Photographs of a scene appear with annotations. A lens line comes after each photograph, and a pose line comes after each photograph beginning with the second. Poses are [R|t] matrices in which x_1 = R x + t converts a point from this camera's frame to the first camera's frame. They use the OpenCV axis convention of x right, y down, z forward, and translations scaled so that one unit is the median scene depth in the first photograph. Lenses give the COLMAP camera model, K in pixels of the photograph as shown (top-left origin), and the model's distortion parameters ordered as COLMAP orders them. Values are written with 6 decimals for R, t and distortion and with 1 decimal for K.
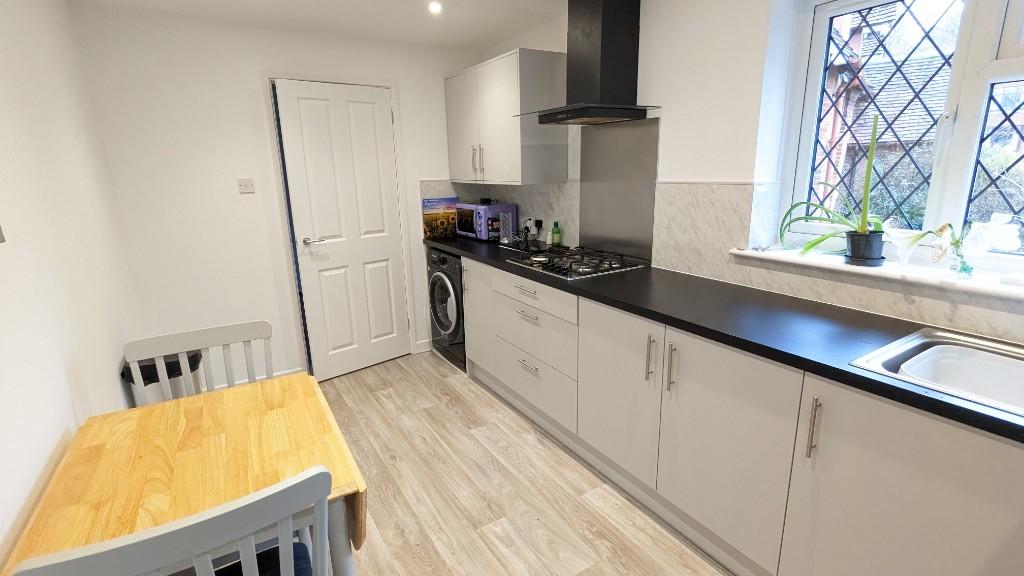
lens RADIAL K [[479.4, 0, 515.8], [0, 479.4, 285.0], [0, 0, 1]] dist [0.000631, -0.000548]
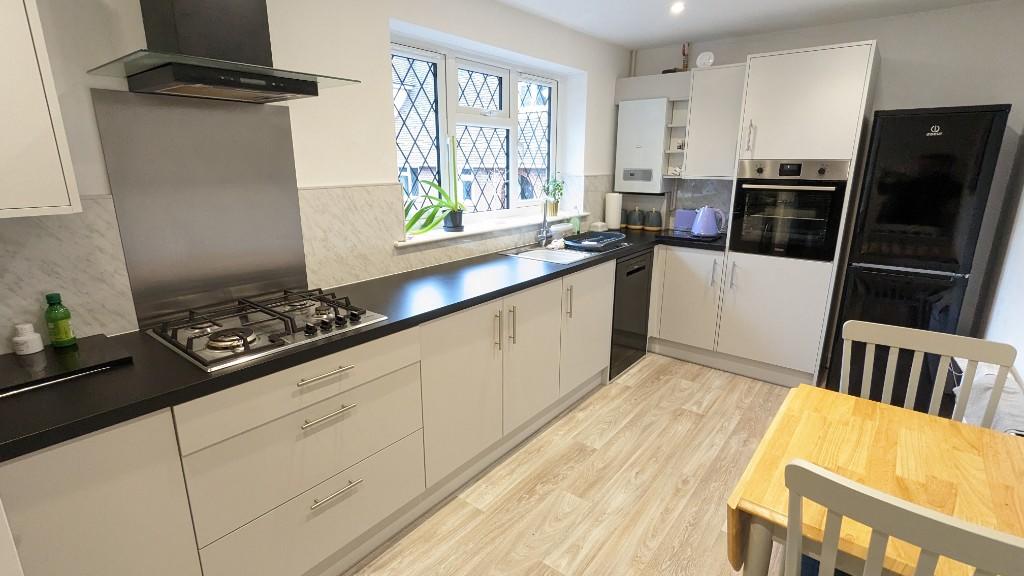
lens RADIAL K [[479.4, 0, 515.8], [0, 479.4, 285.0], [0, 0, 1]] dist [0.000631, -0.000548]
pose [[-0.334042, -0.202677, 0.920510, -0.740984], [0.247846, 0.923353, 0.293243, -0.261892], [-0.909389, 0.326101, -0.258206, 1.154194]]
